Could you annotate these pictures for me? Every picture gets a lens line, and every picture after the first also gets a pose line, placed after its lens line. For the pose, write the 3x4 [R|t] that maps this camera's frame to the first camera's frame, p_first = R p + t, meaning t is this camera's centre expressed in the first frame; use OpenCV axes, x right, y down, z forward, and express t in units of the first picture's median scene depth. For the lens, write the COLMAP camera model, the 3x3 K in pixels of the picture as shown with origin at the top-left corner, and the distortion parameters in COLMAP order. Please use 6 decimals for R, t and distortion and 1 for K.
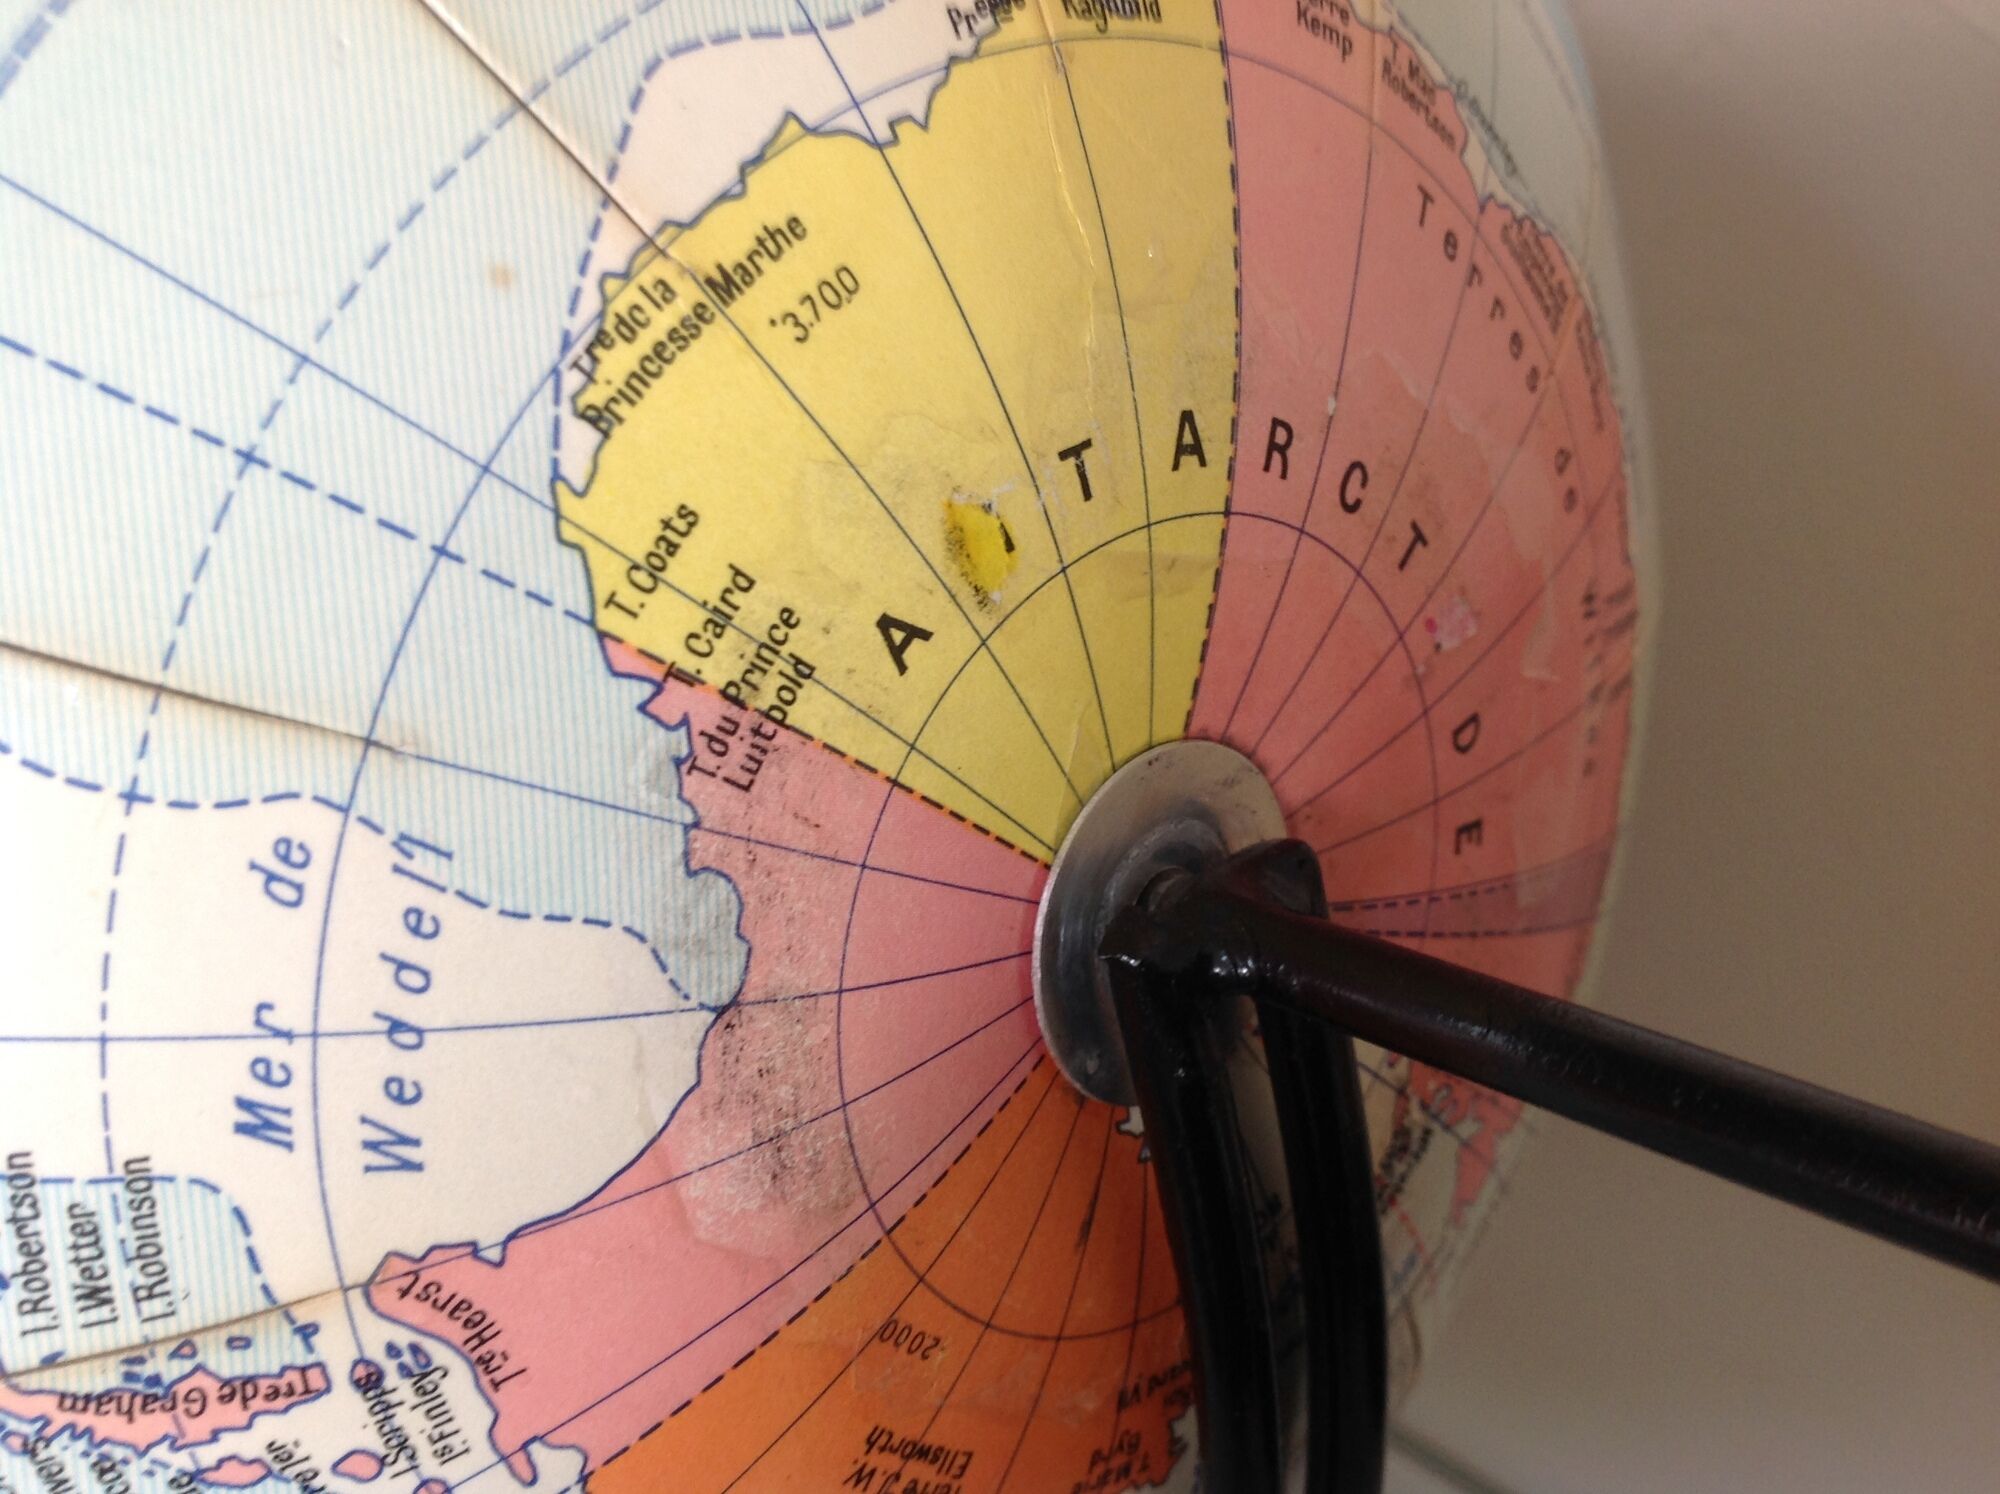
lens RADIAL K [[1922.8, 0, 964.7], [0, 1922.8, 695.9], [0, 0, 1]] dist [0.121255, -0.298833]
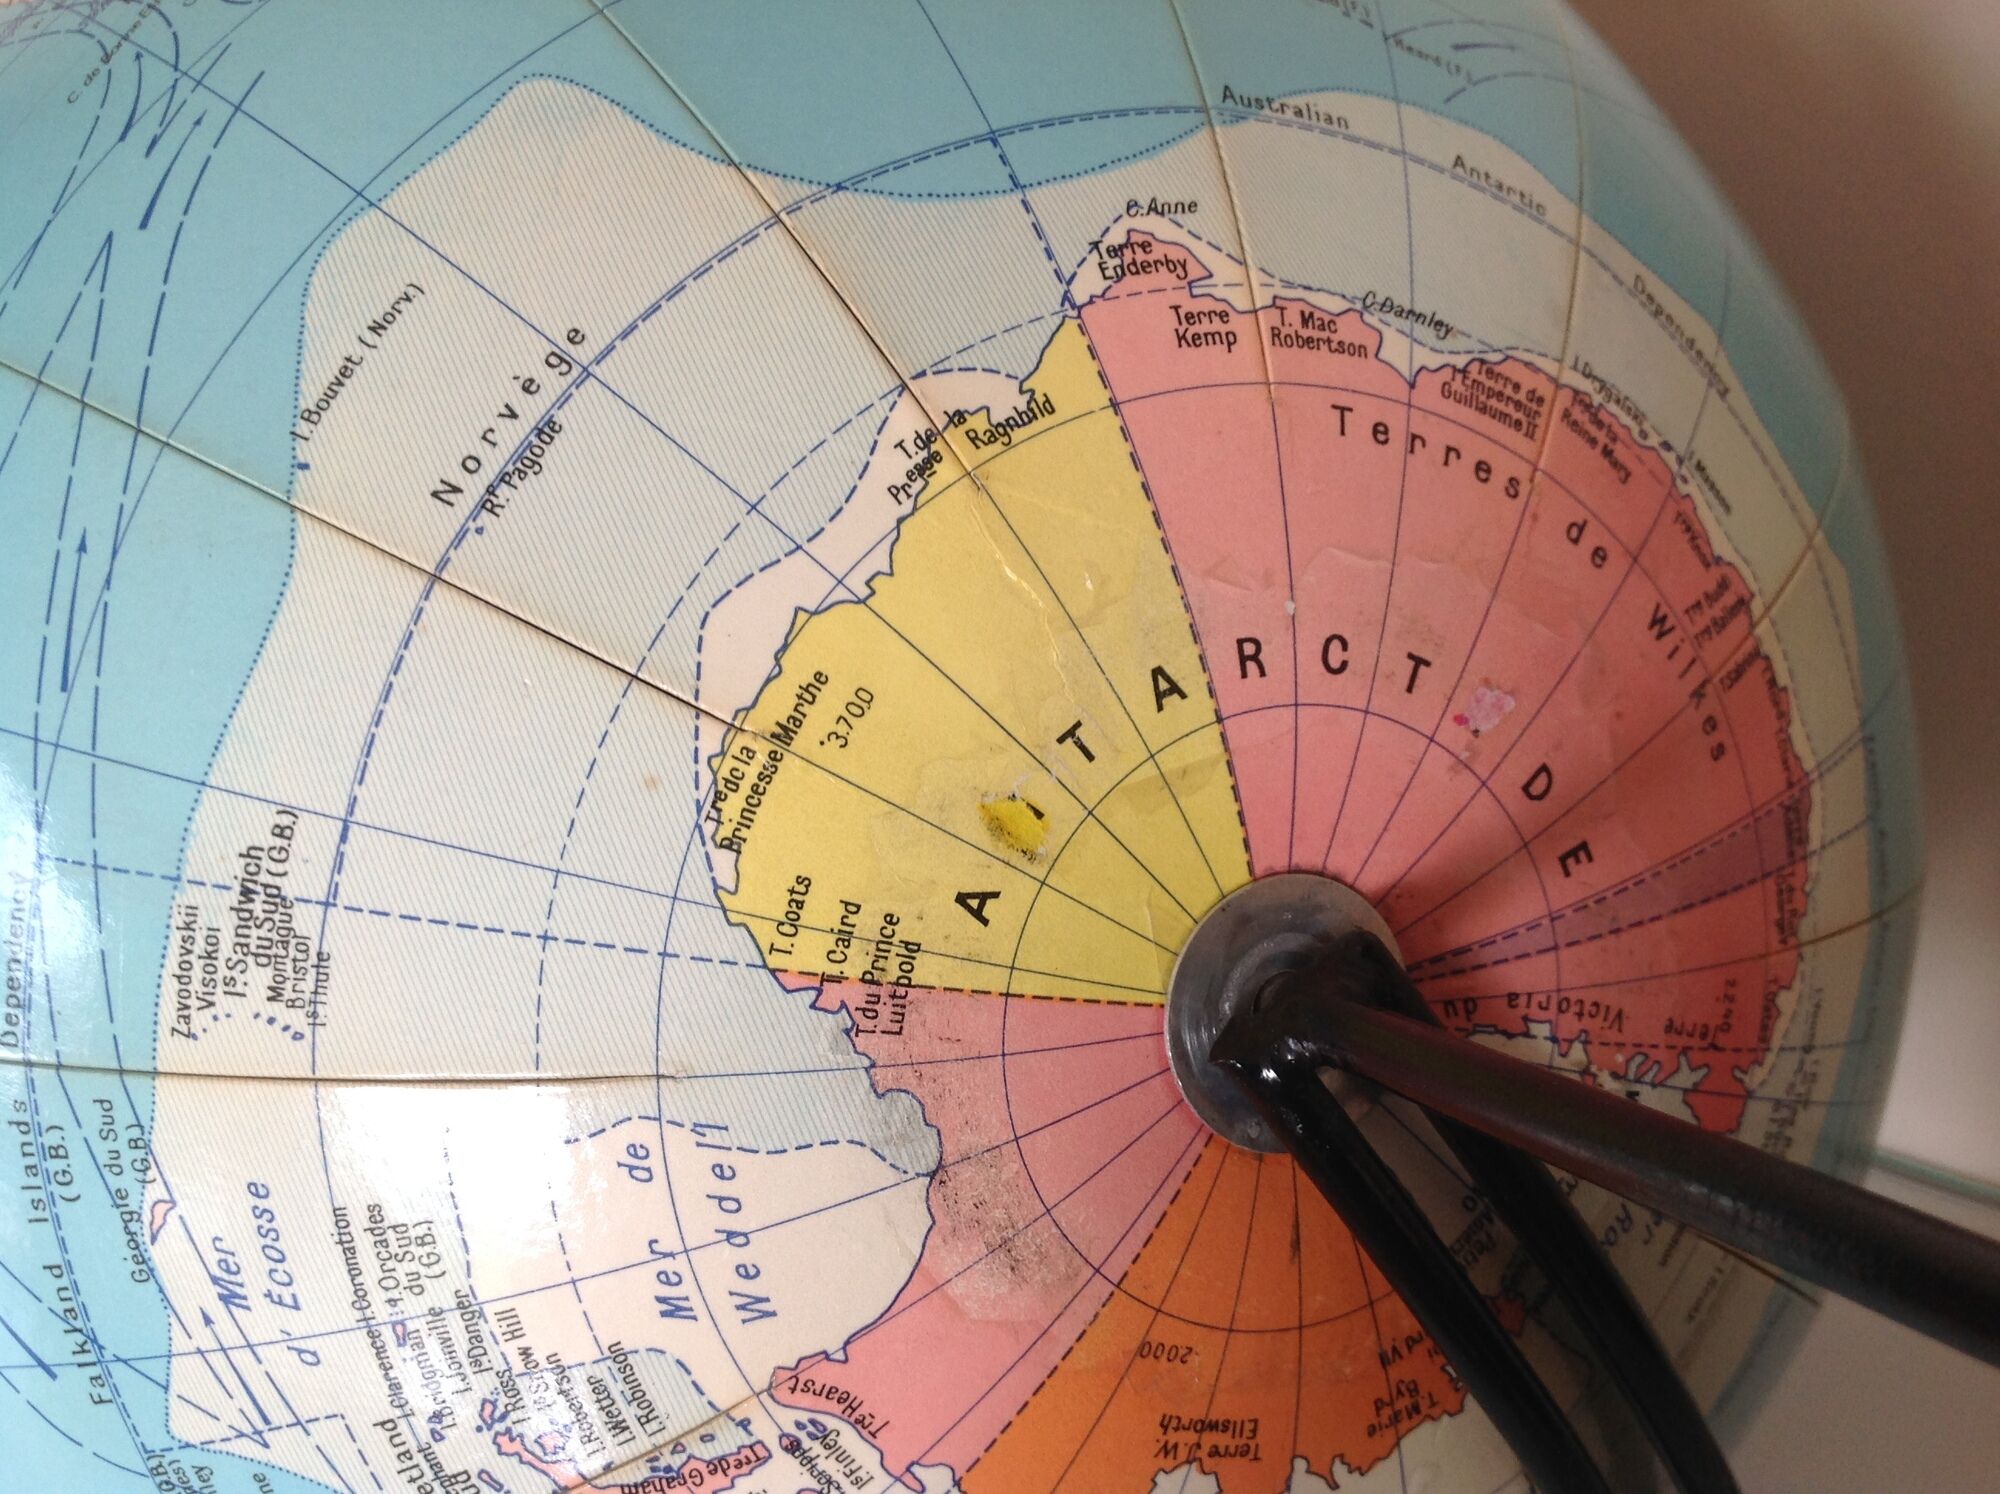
lens RADIAL K [[1922.8, 0, 964.7], [0, 1922.8, 695.9], [0, 0, 1]] dist [0.121255, -0.298833]
pose [[0.889627, -0.288155, -0.354302, 0.565916], [0.293685, 0.955092, -0.039356, -0.135237], [0.349732, -0.069041, 0.934302, -0.409125]]
